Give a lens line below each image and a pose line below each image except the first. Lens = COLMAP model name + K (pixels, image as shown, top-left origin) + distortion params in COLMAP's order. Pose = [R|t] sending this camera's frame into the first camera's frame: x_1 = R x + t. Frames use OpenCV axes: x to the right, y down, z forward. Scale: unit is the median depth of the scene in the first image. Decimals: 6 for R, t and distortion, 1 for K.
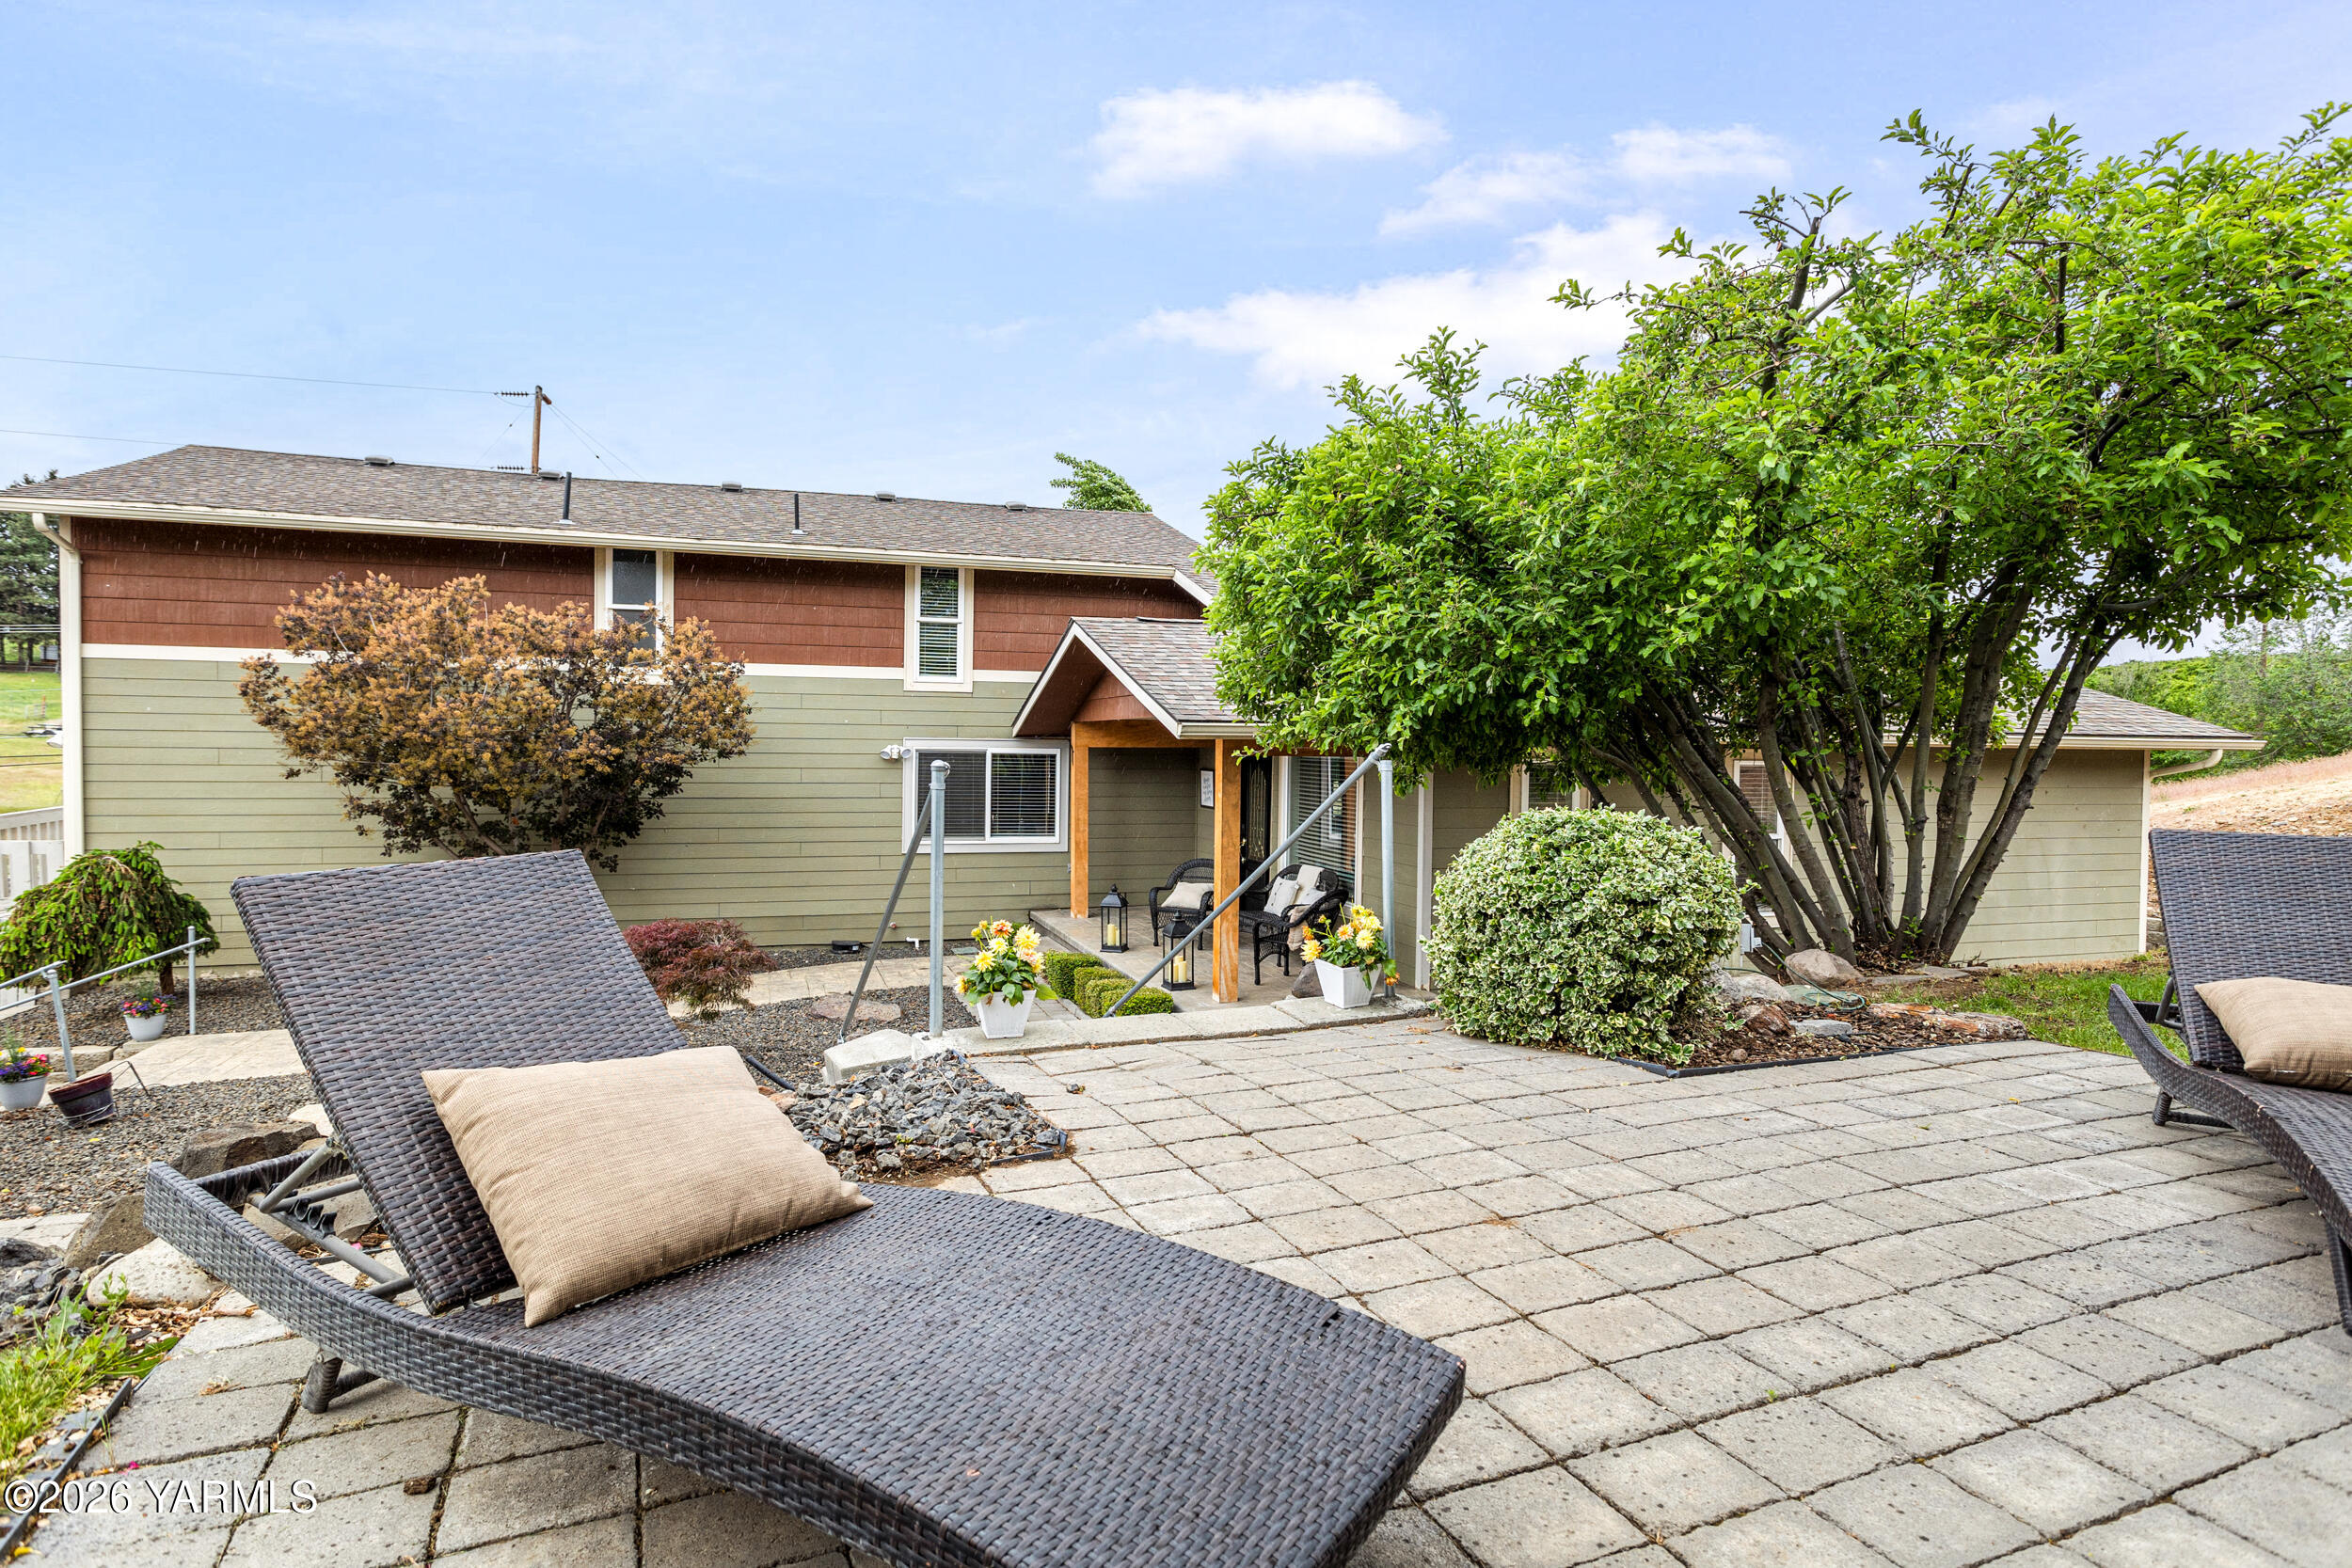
lens RADIAL K [[1196.8, 0, 1176.0], [0, 1196.8, 784.0], [0, 0, 1]] dist [-0.000399, 0.000217]
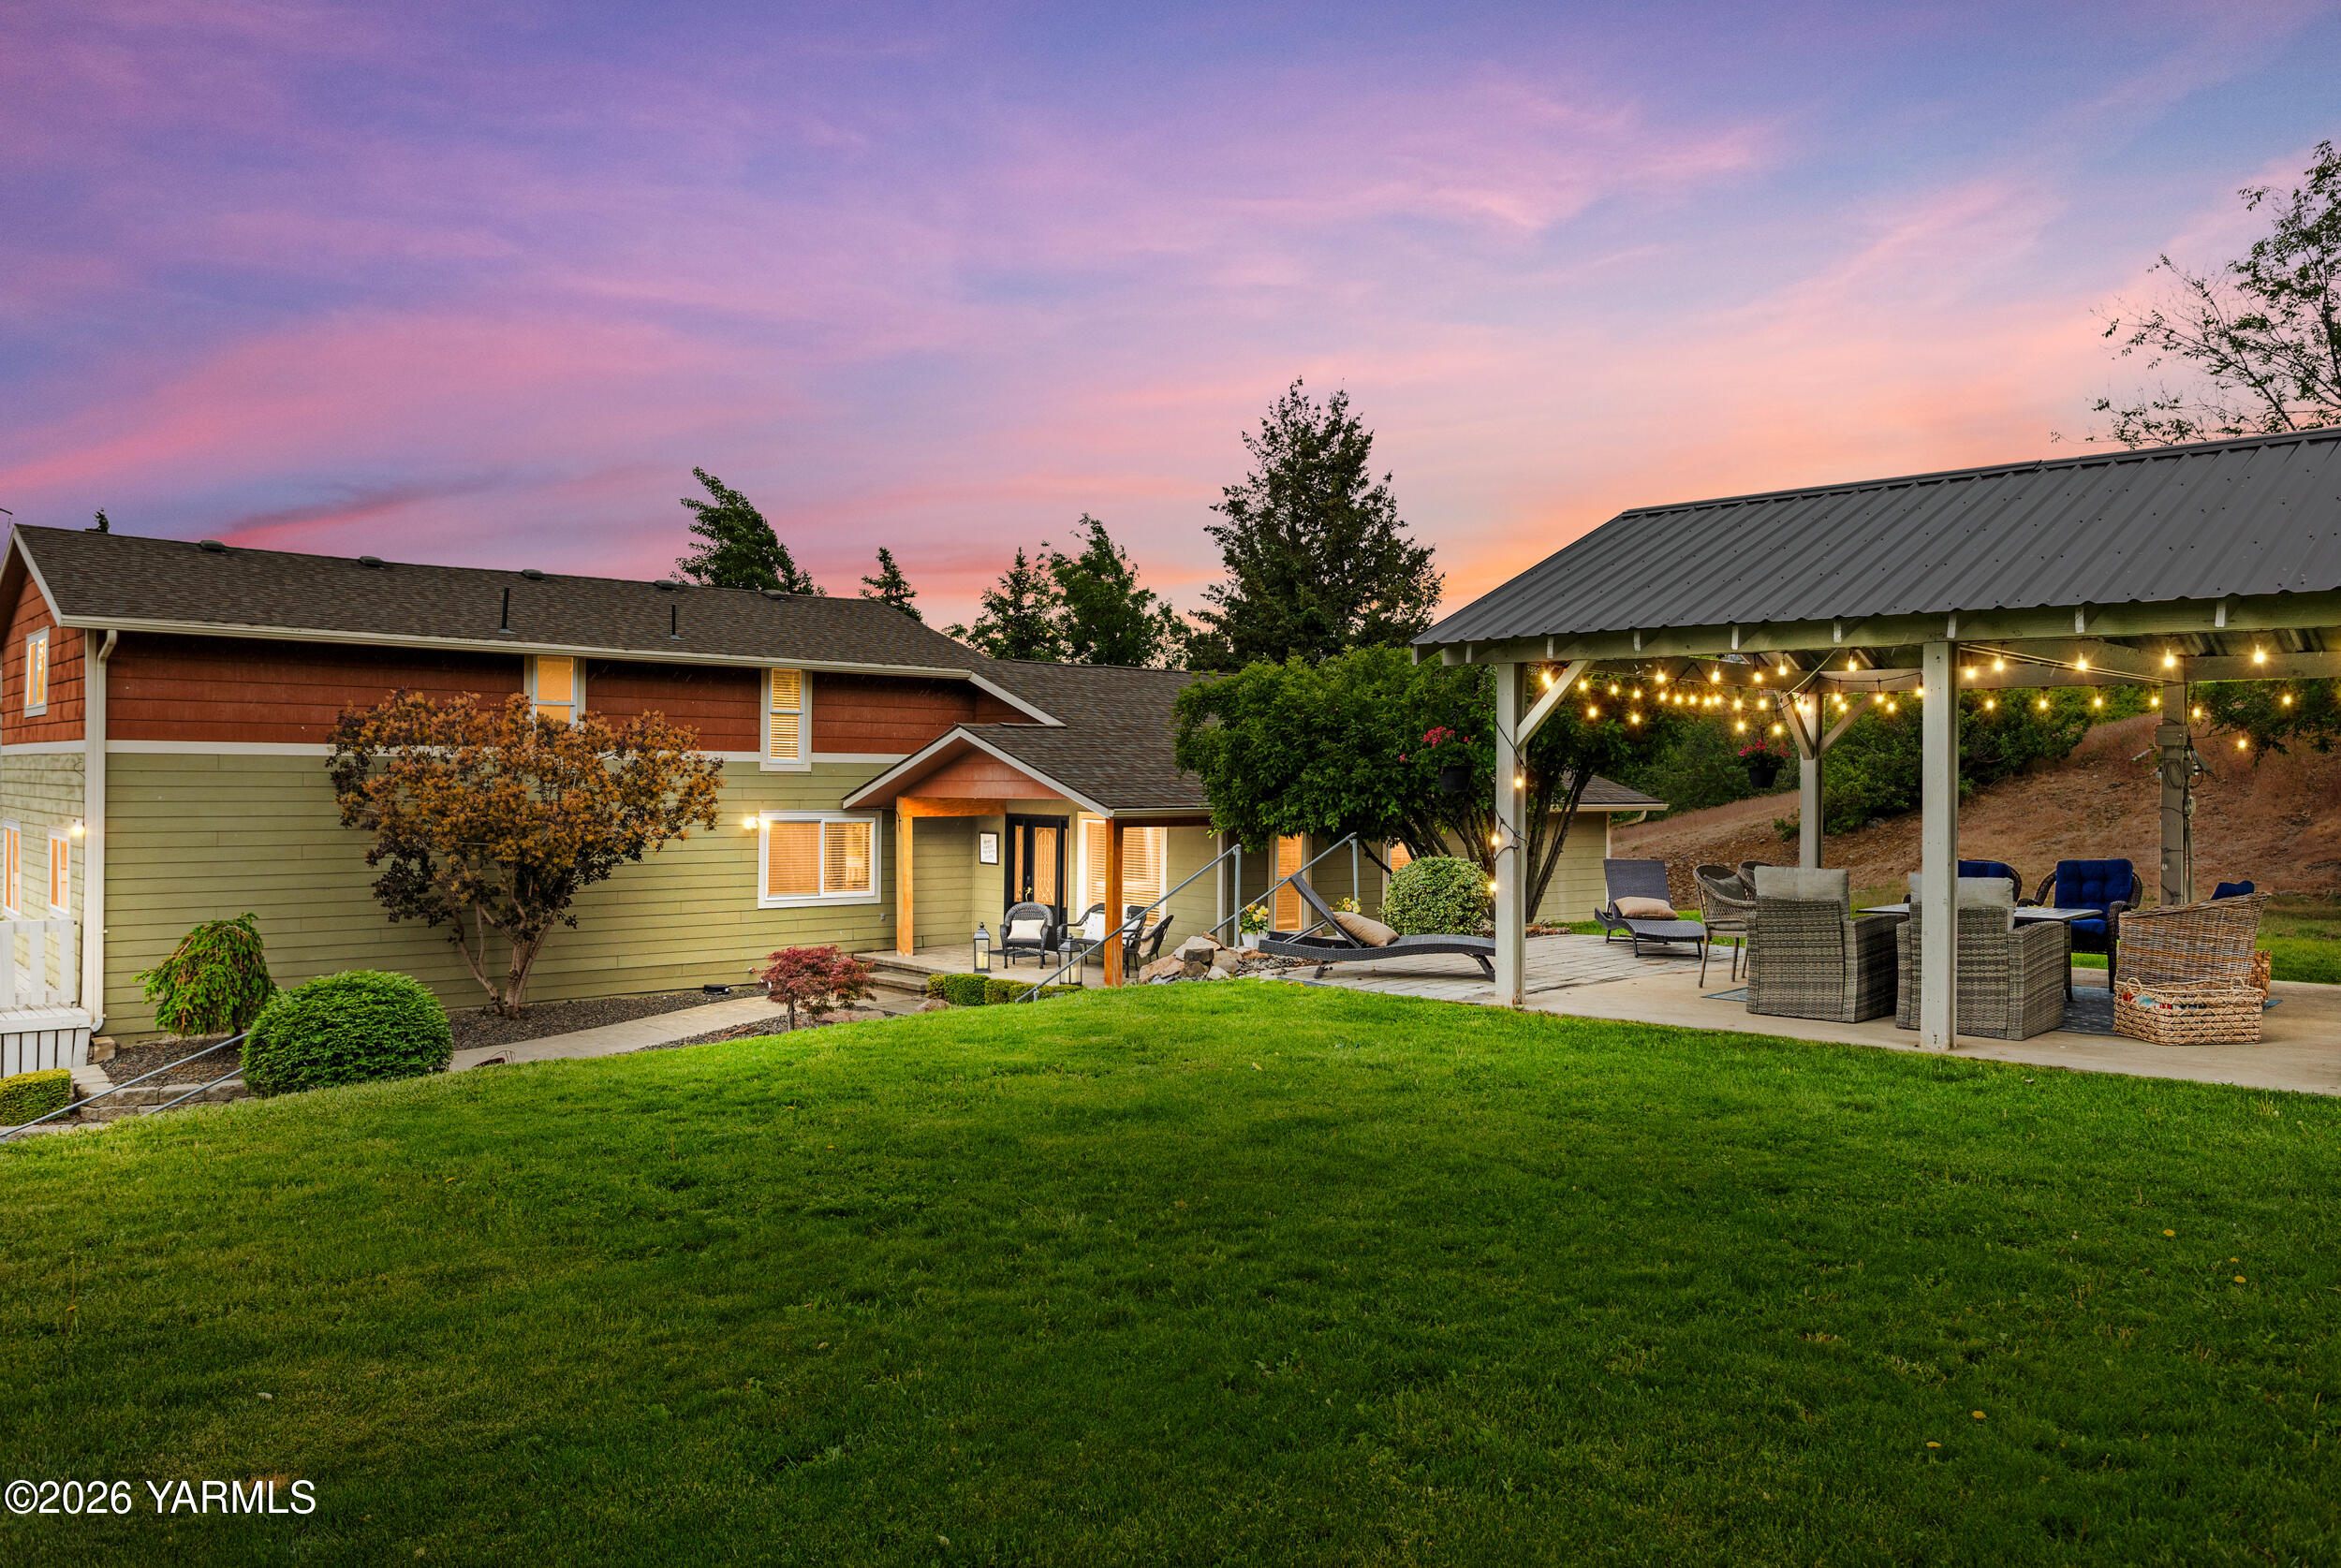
lens RADIAL K [[1616.6, 0, 1170.5], [0, 1616.6, 784.0], [0, 0, 1]] dist [0.001643, 0.000853]
pose [[0.915545, -0.004769, 0.402187, -0.562791], [0.016295, 0.999549, -0.025242, -0.020525], [-0.401885, 0.029664, 0.915209, -0.707893]]
